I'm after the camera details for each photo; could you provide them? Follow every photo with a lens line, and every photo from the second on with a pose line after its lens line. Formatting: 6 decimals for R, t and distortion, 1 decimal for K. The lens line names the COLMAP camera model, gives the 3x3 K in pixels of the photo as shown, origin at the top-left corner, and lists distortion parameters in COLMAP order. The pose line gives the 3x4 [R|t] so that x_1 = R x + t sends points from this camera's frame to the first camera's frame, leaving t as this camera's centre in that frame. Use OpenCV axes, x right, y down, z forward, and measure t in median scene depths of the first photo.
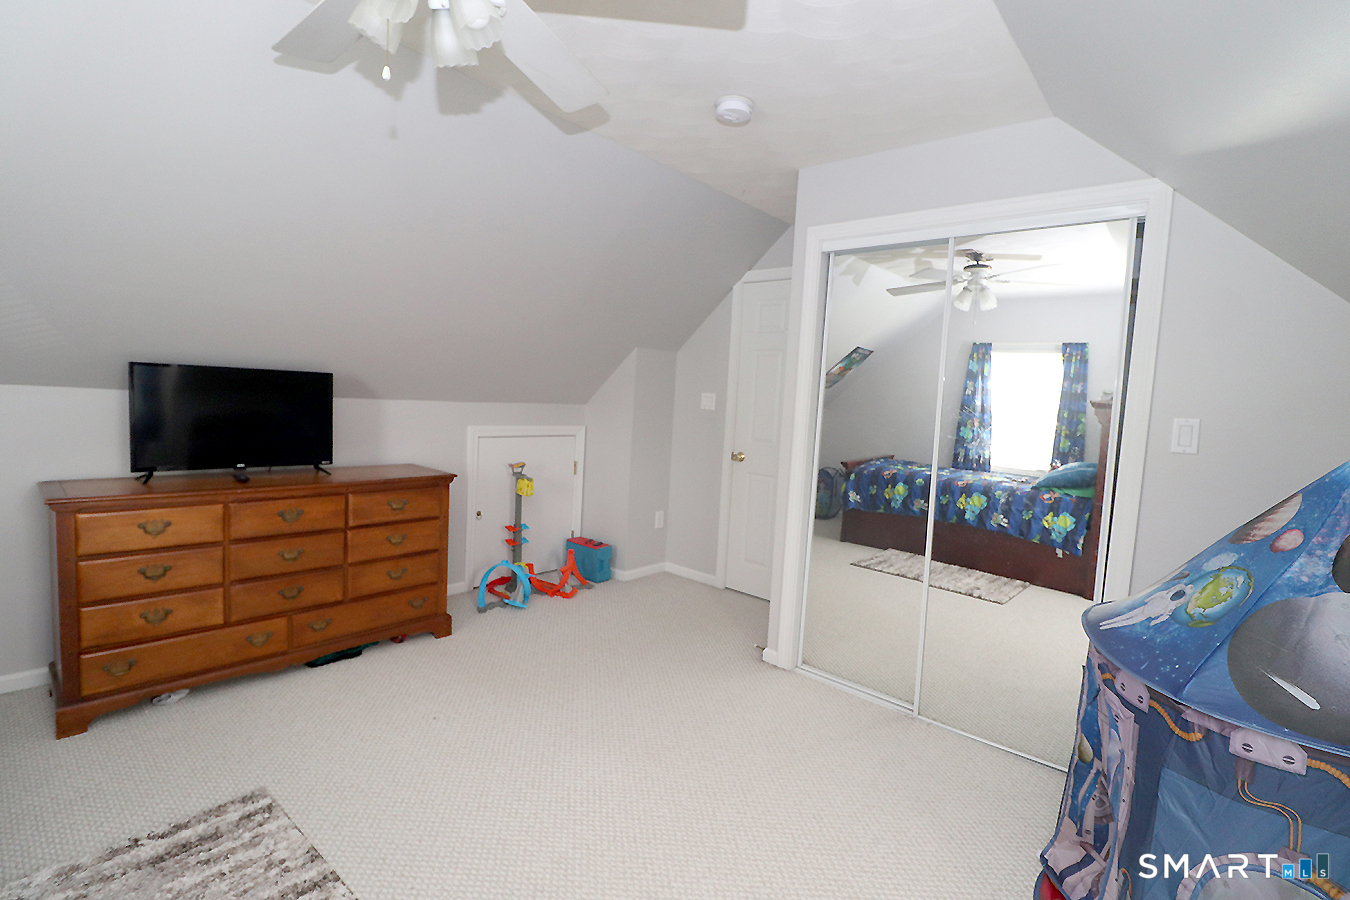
lens RADIAL K [[627.9, 0, 683.0], [0, 627.9, 447.7], [0, 0, 1]] dist [-0.001058, -0.012794]
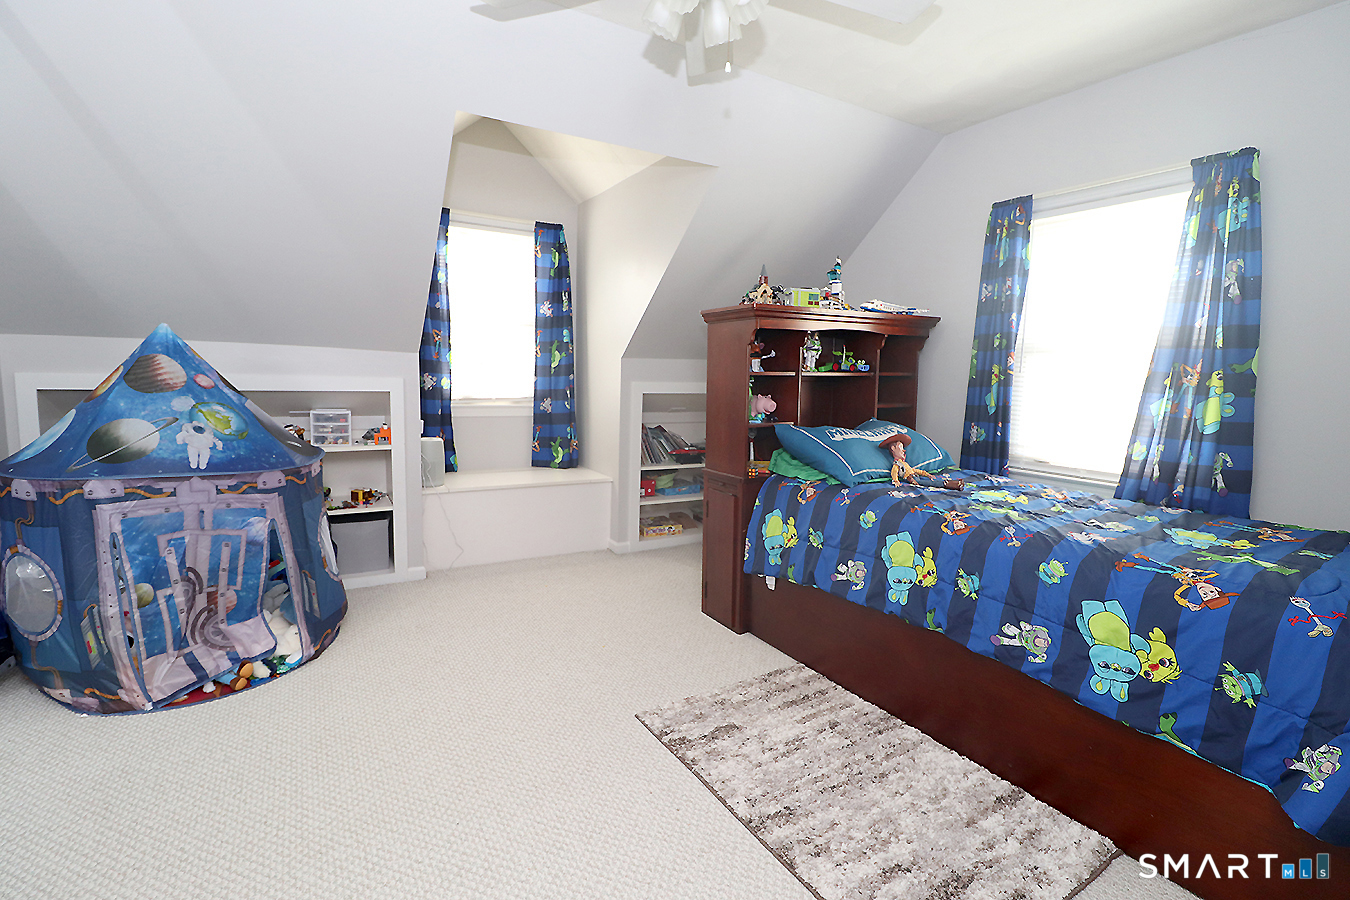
lens RADIAL K [[627.9, 0, 683.0], [0, 627.9, 447.7], [0, 0, 1]] dist [-0.001058, -0.012794]
pose [[-0.941808, -0.118414, 0.314606, -0.363535], [-0.050215, 0.974960, 0.216638, -0.048747], [-0.332381, 0.188234, -0.924171, 0.961036]]
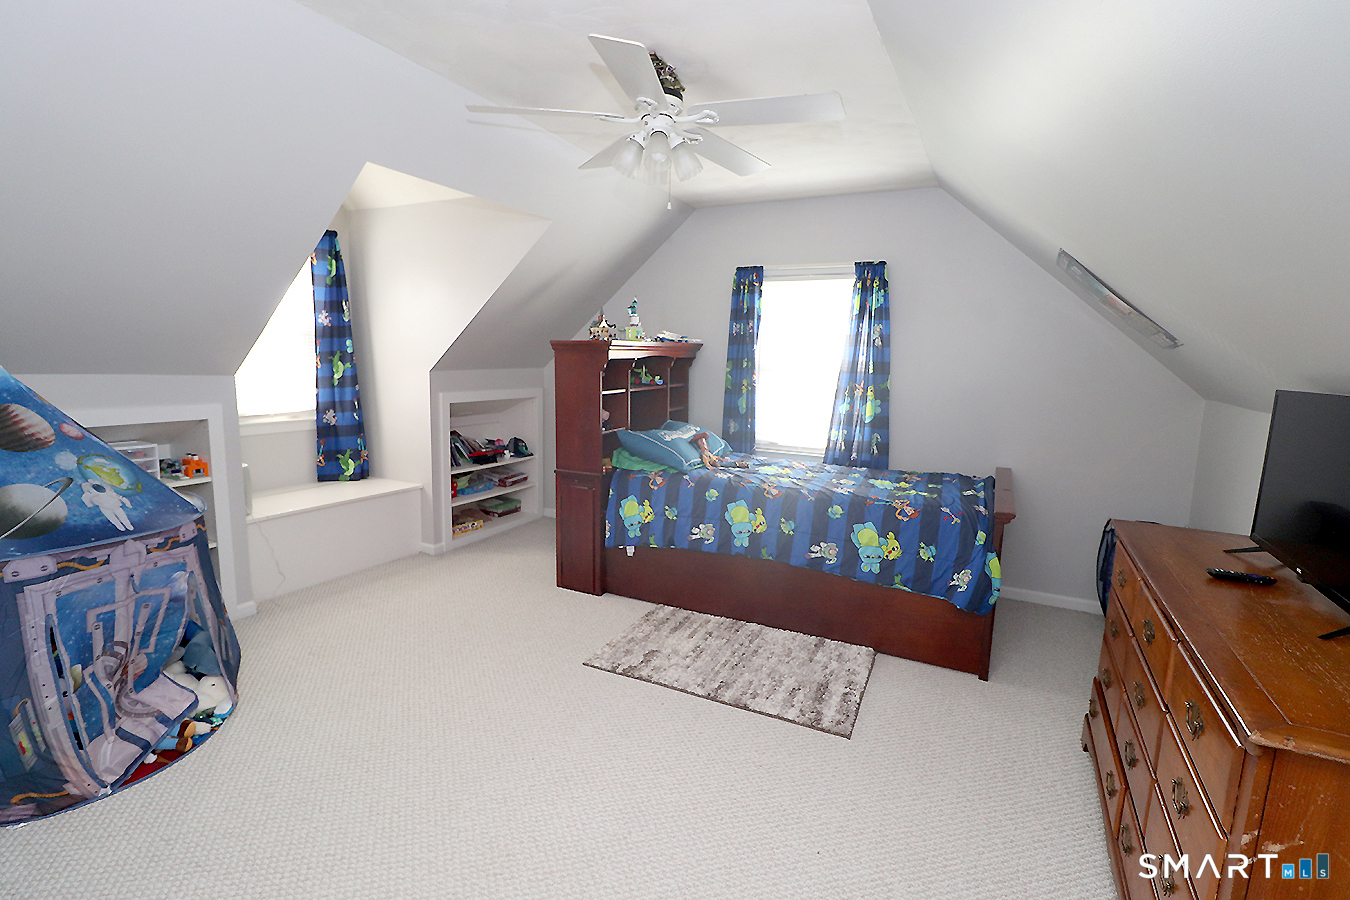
lens RADIAL K [[625.8, 0, 678.5], [0, 625.8, 451.2], [0, 0, 1]] dist [-0.000530, -0.012741]
pose [[-0.969383, -0.043997, -0.241582, -0.040639], [-0.098941, 0.970404, 0.220289, -0.122089], [0.224740, 0.237447, -0.945046, 1.207903]]
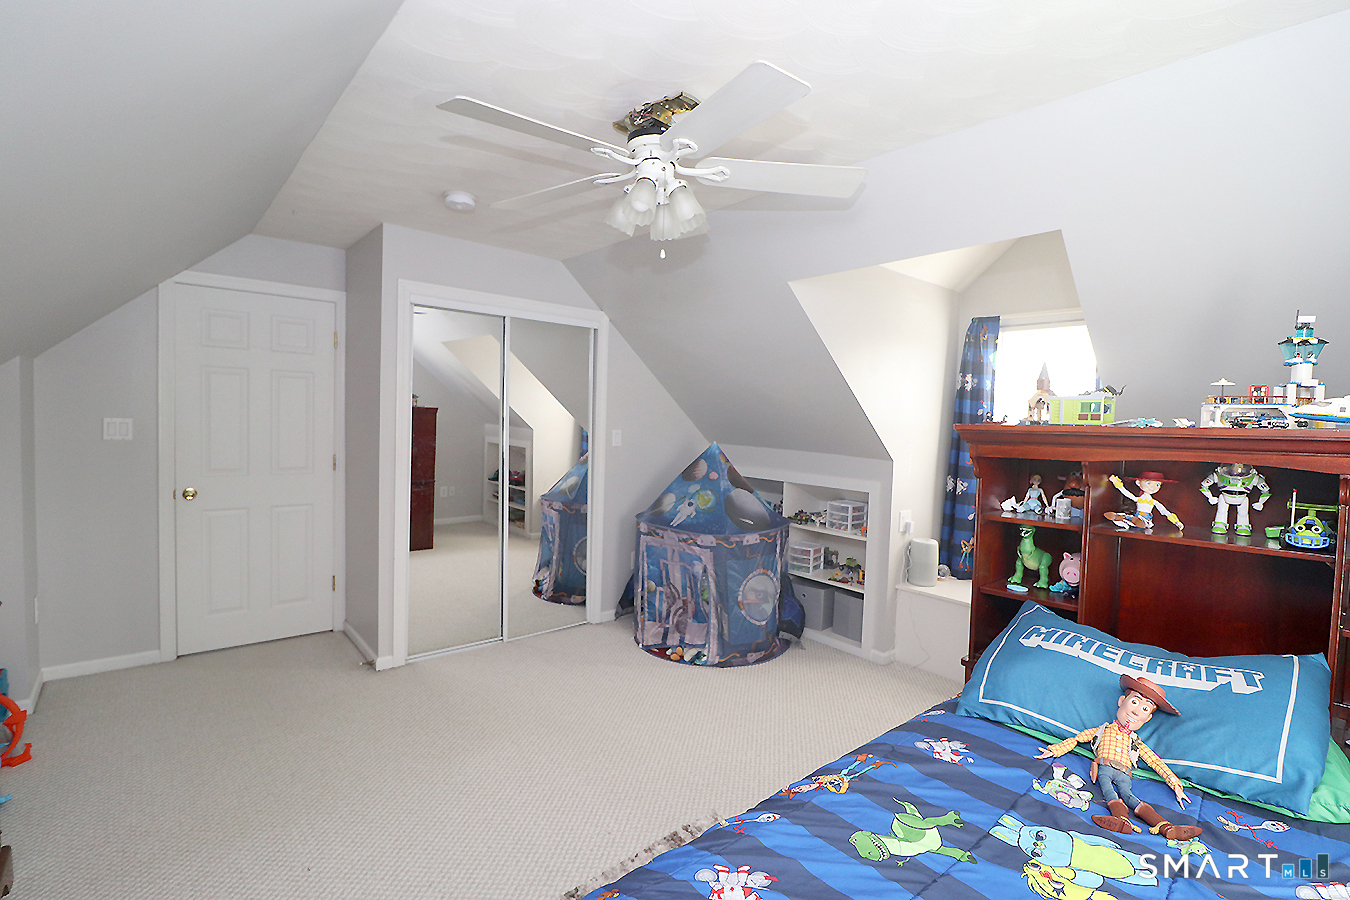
lens RADIAL K [[625.8, 0, 678.5], [0, 625.8, 451.2], [0, 0, 1]] dist [-0.000530, -0.012741]
pose [[0.145340, -0.098431, 0.984473, -0.827318], [0.059612, 0.994102, 0.090593, -0.103787], [-0.987584, 0.045520, 0.150351, 0.316678]]
